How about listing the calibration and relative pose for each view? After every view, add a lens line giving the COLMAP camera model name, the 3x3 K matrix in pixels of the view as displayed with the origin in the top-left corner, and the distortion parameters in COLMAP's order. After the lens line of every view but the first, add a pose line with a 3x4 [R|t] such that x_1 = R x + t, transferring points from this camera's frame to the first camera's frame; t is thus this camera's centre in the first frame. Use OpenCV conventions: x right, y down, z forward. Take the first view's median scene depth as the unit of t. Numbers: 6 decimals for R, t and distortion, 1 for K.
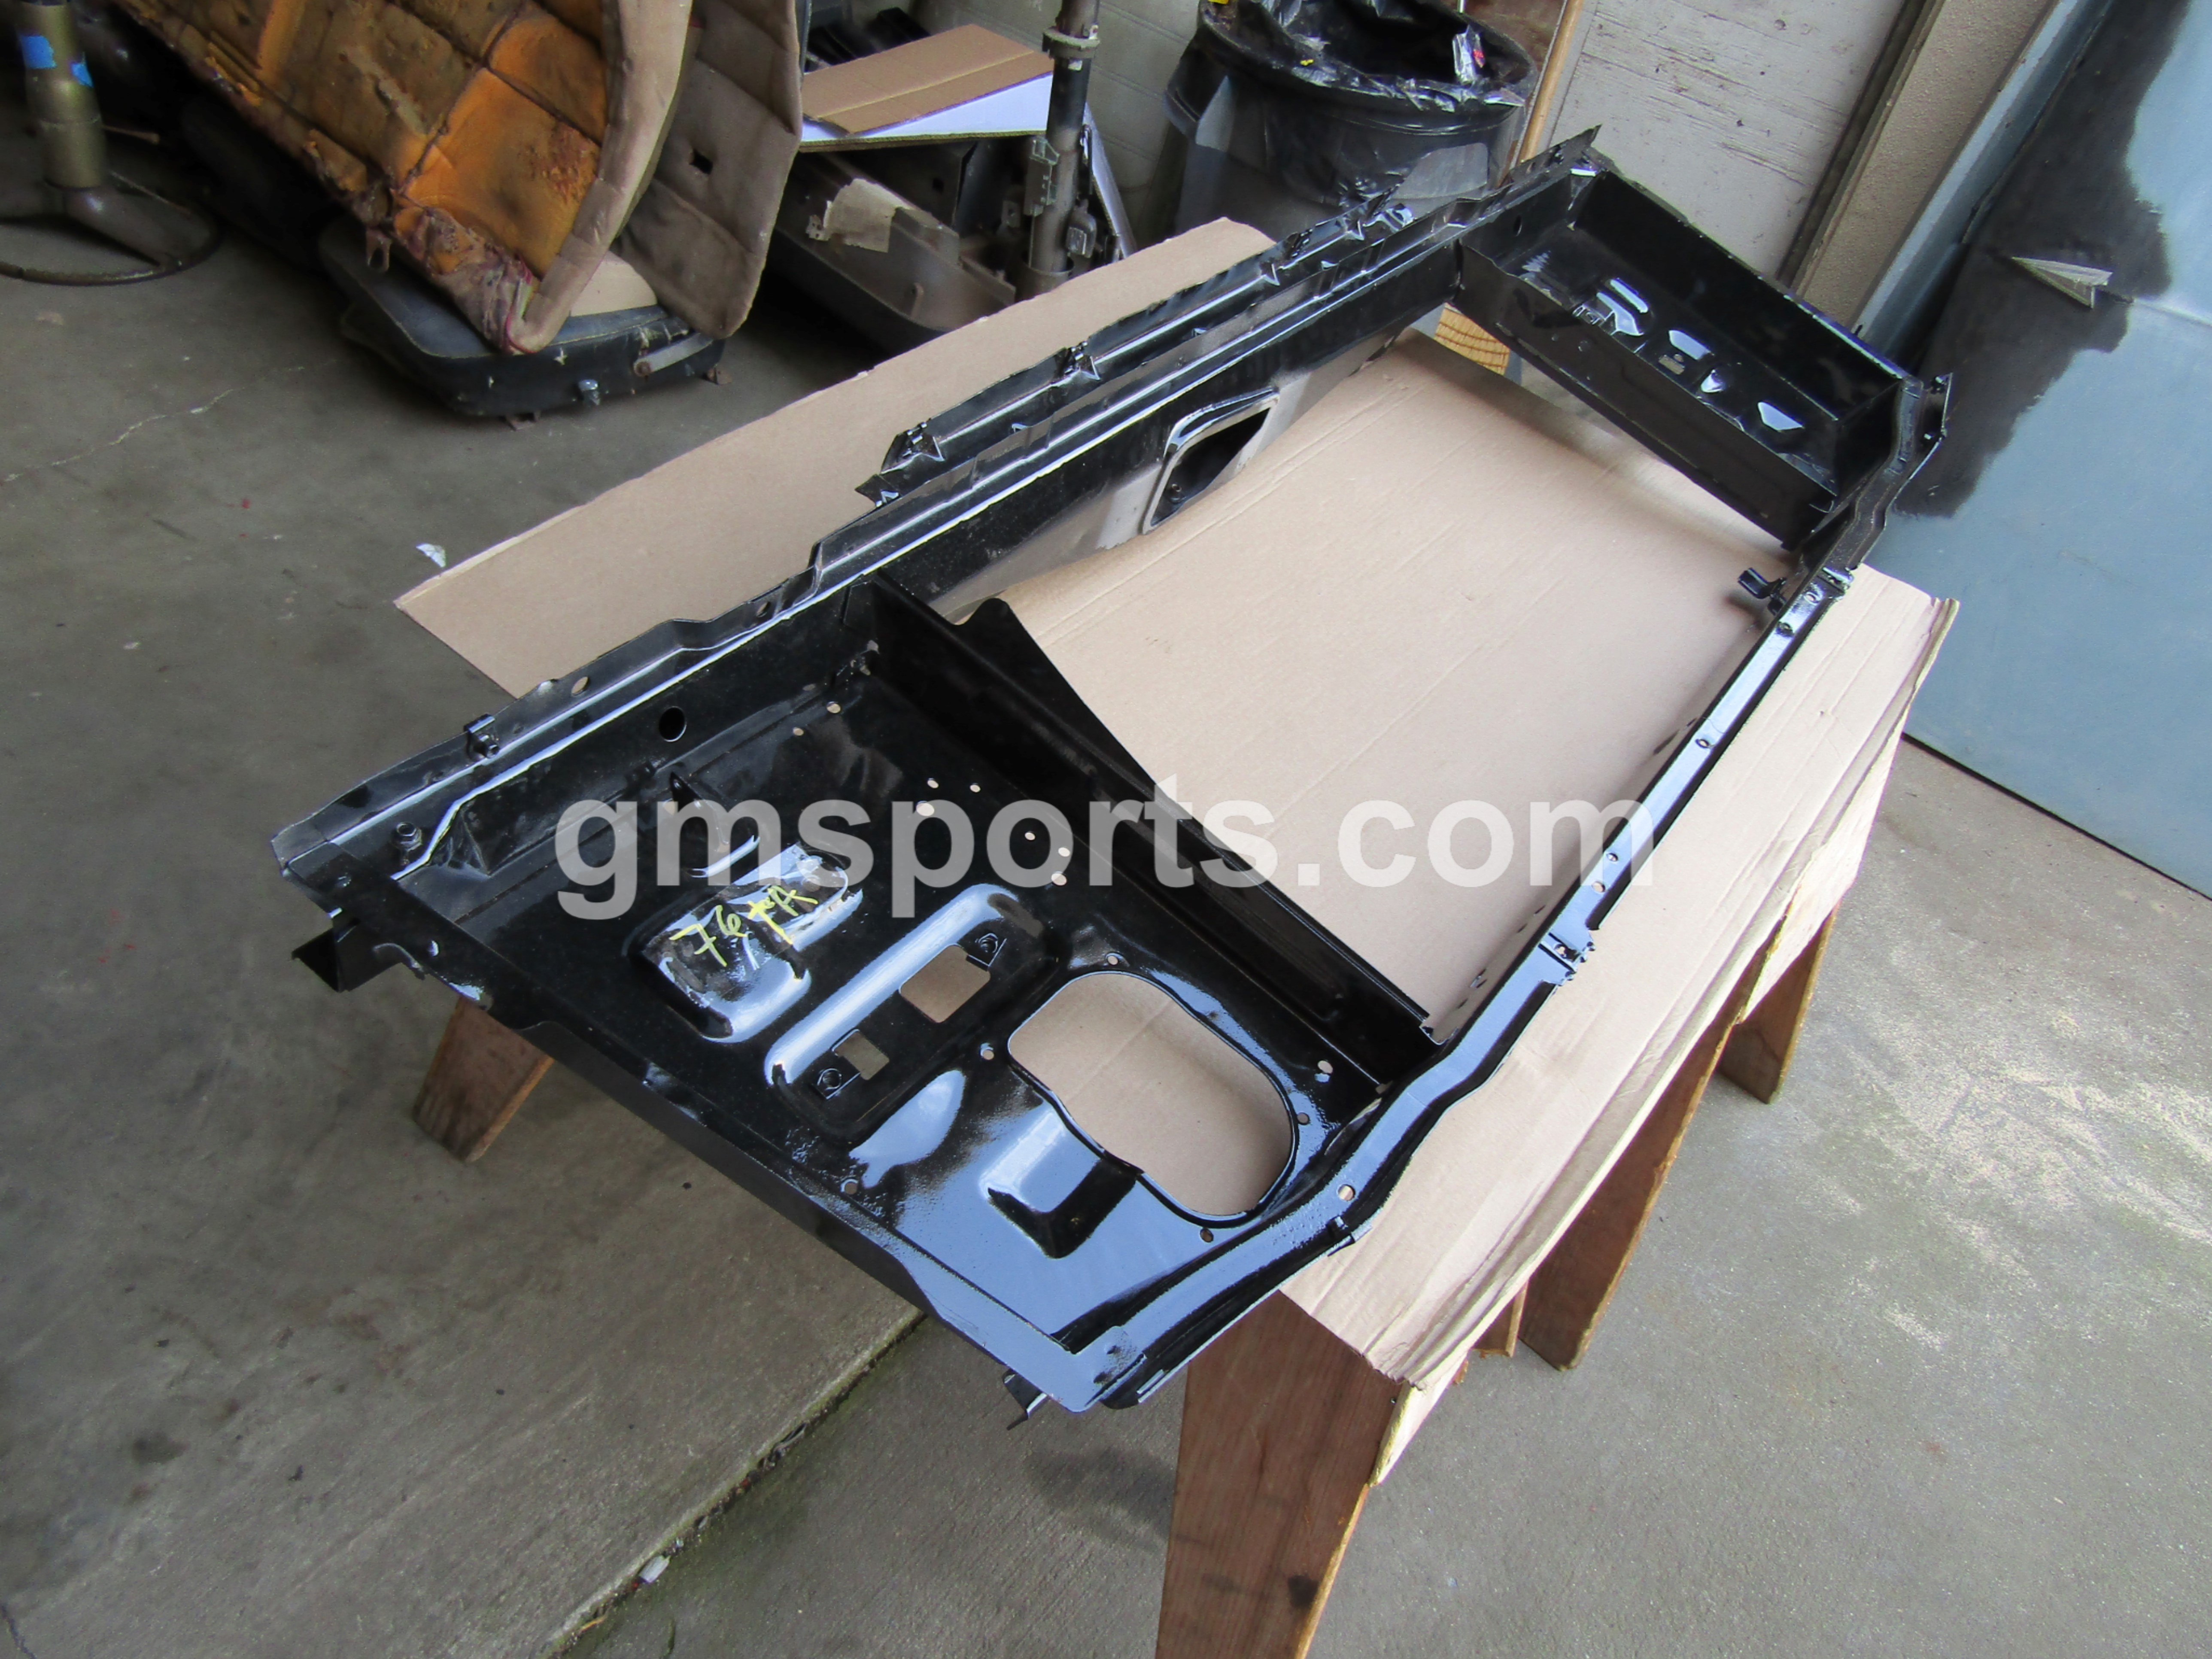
lens RADIAL K [[1580.7, 0, 1124.4], [0, 1580.7, 839.4], [0, 0, 1]] dist [-0.012151, -0.004686]
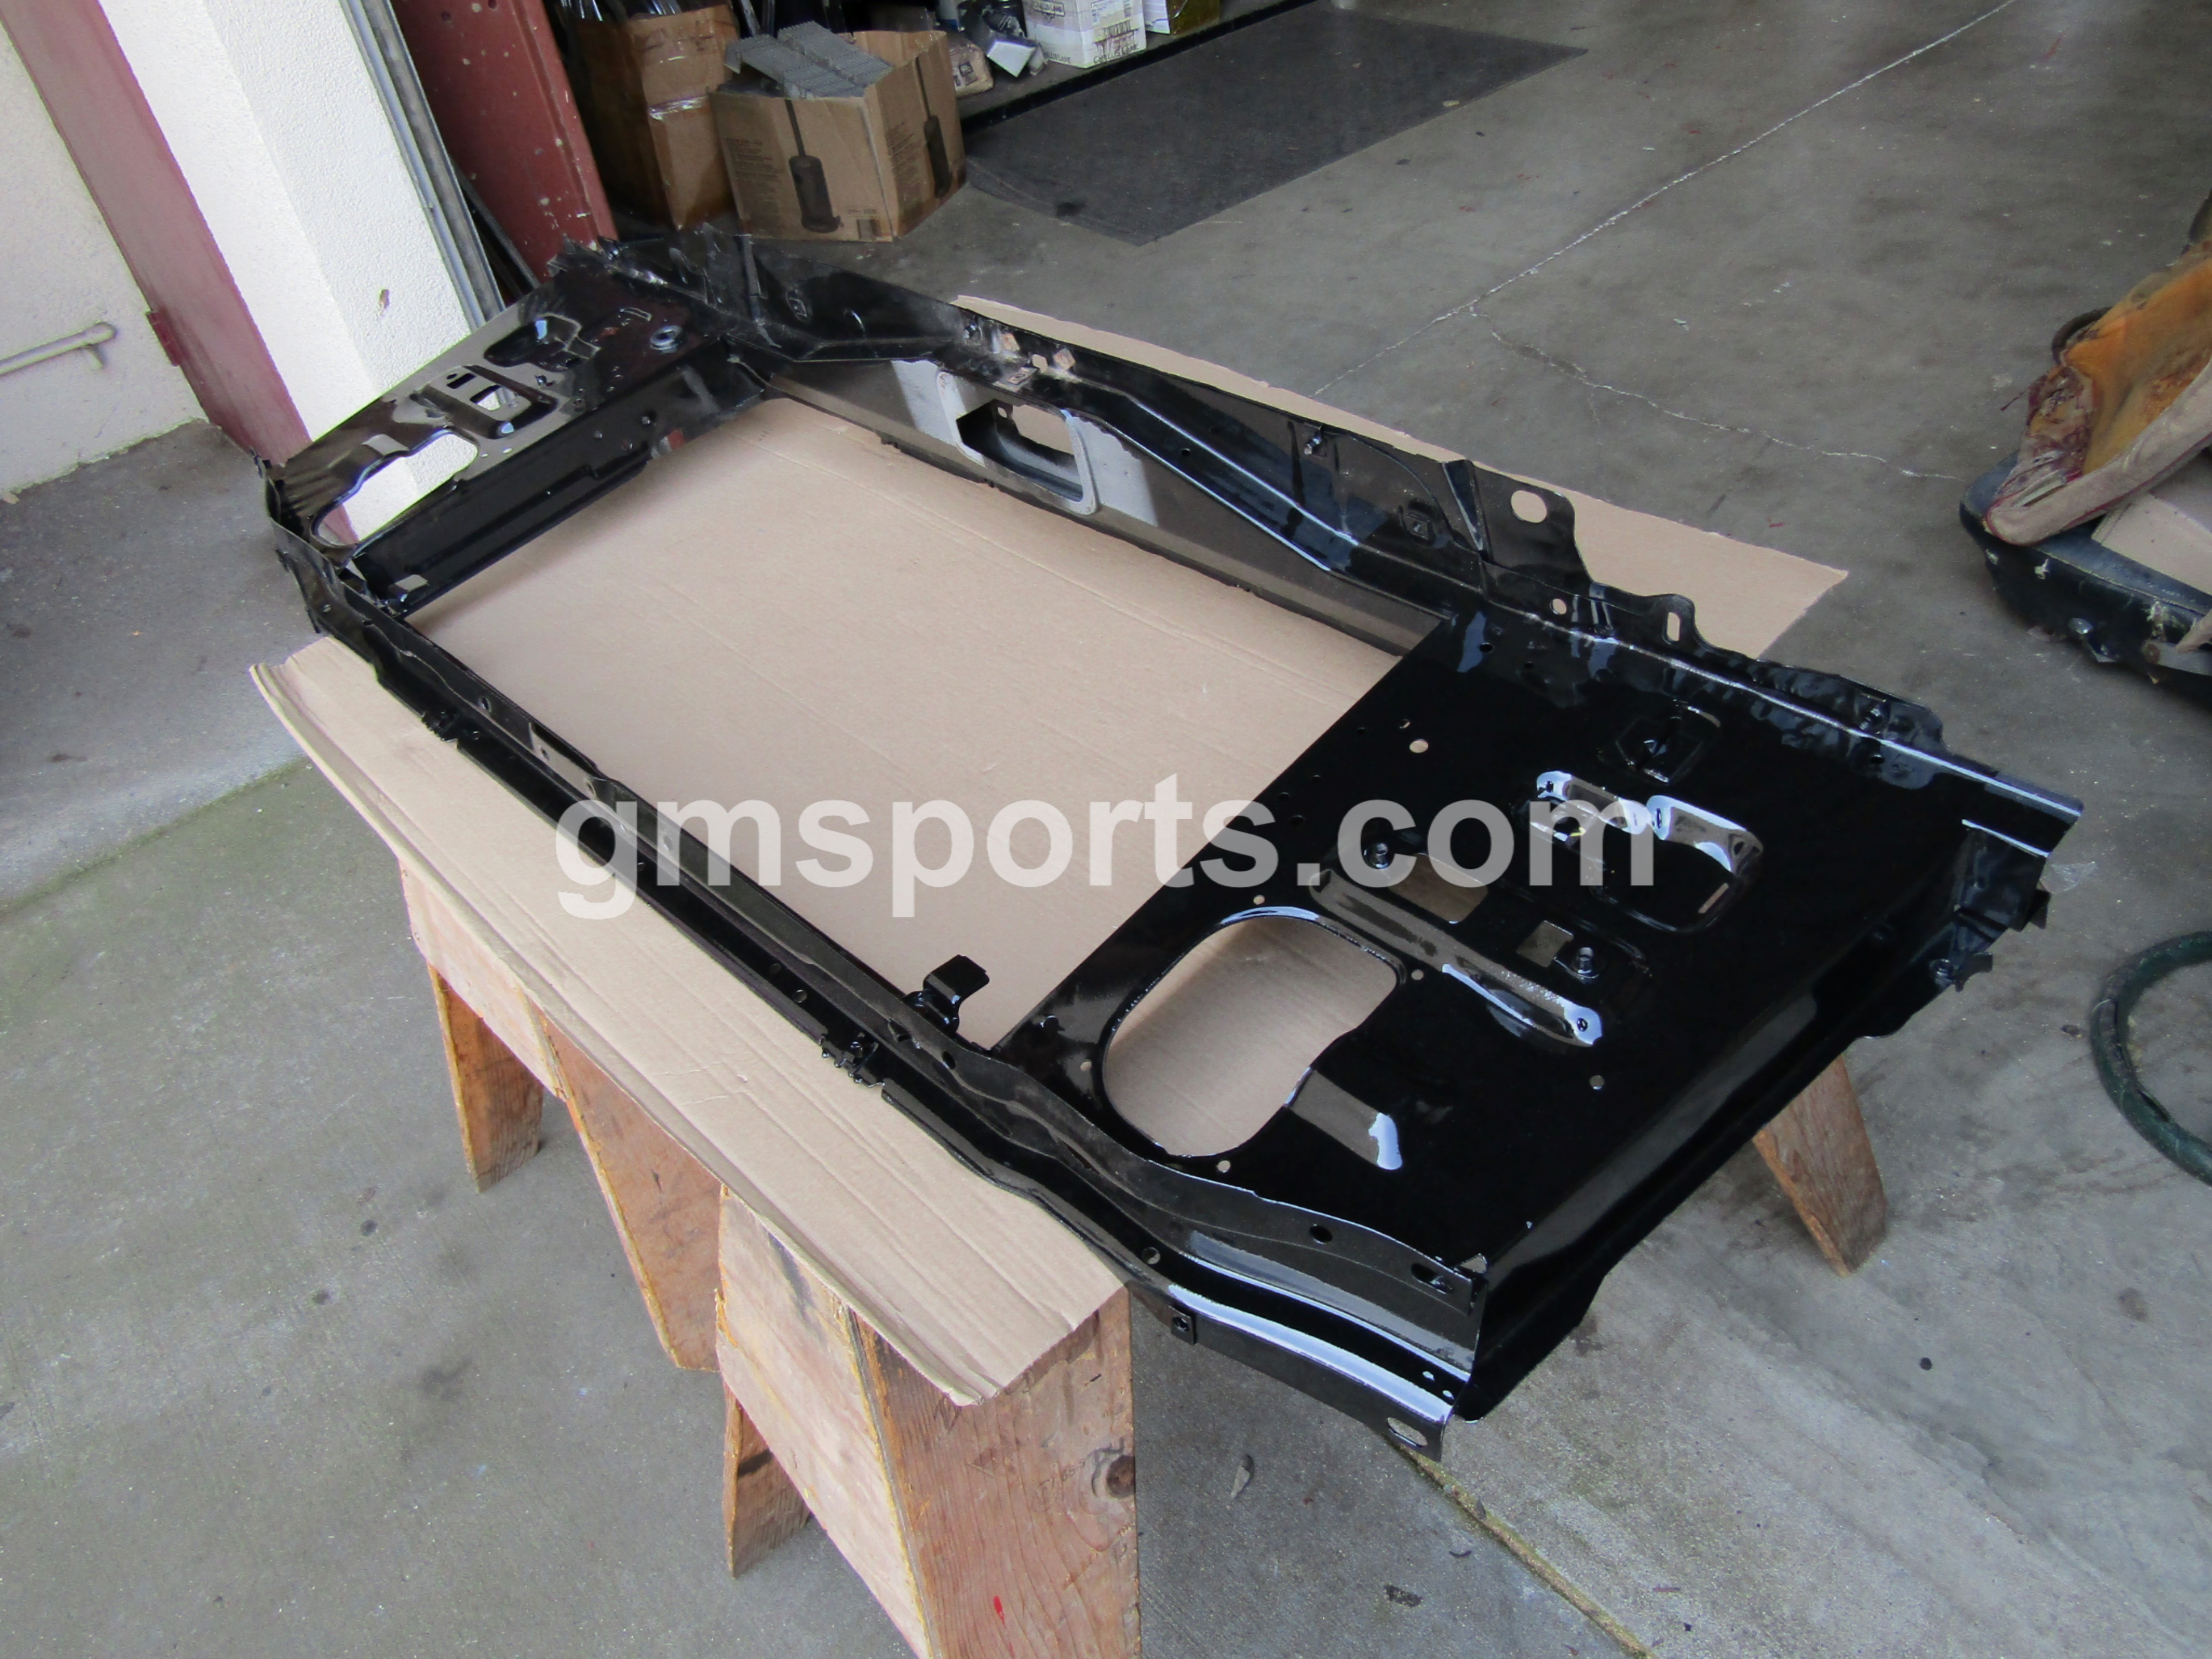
lens RADIAL K [[1588.4, 0, 1117.3], [0, 1588.4, 825.9], [0, 0, 1]] dist [-0.000608, -0.002821]
pose [[-0.172830, 0.532320, -0.828713, 0.551837], [-0.620604, 0.594494, 0.511300, -0.368230], [0.764840, 0.602670, 0.227613, 0.519529]]
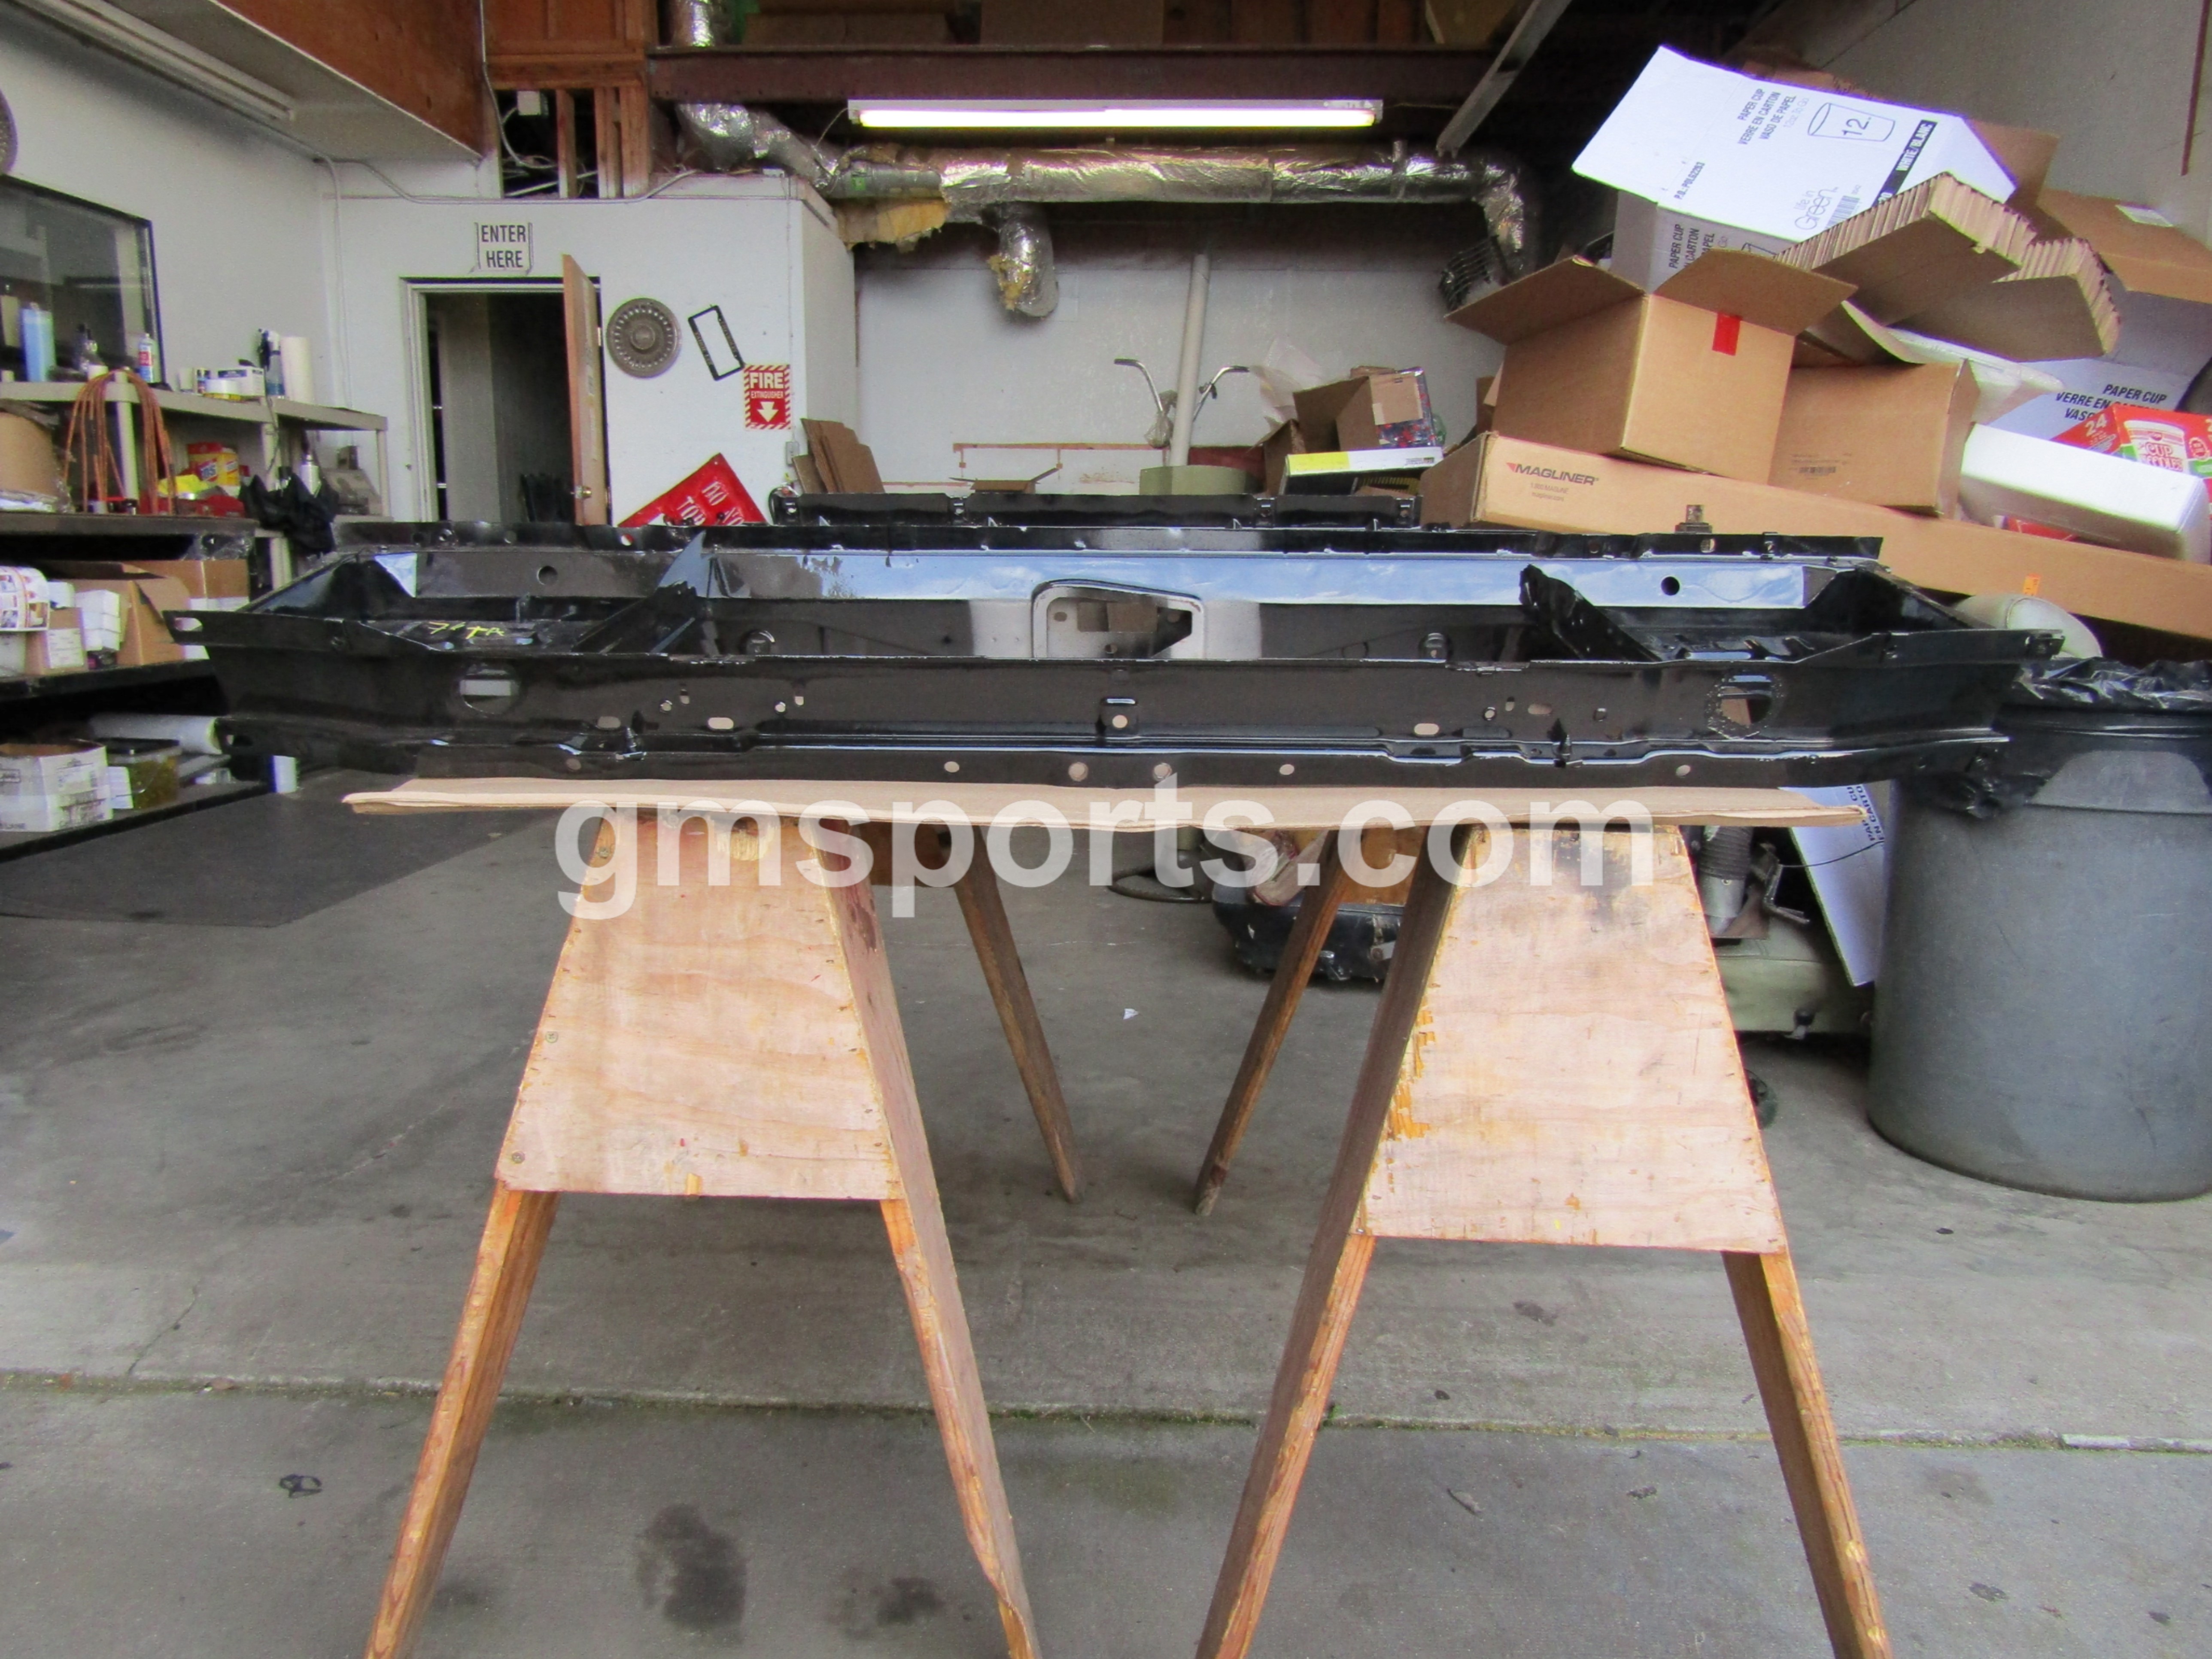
lens RADIAL K [[1588.4, 0, 1117.3], [0, 1588.4, 825.9], [0, 0, 1]] dist [-0.000608, -0.002821]
pose [[0.596042, -0.010339, -0.802887, 0.596634], [-0.497845, 0.779765, -0.379628, 0.198469], [0.629988, 0.625987, 0.459625, 0.294853]]
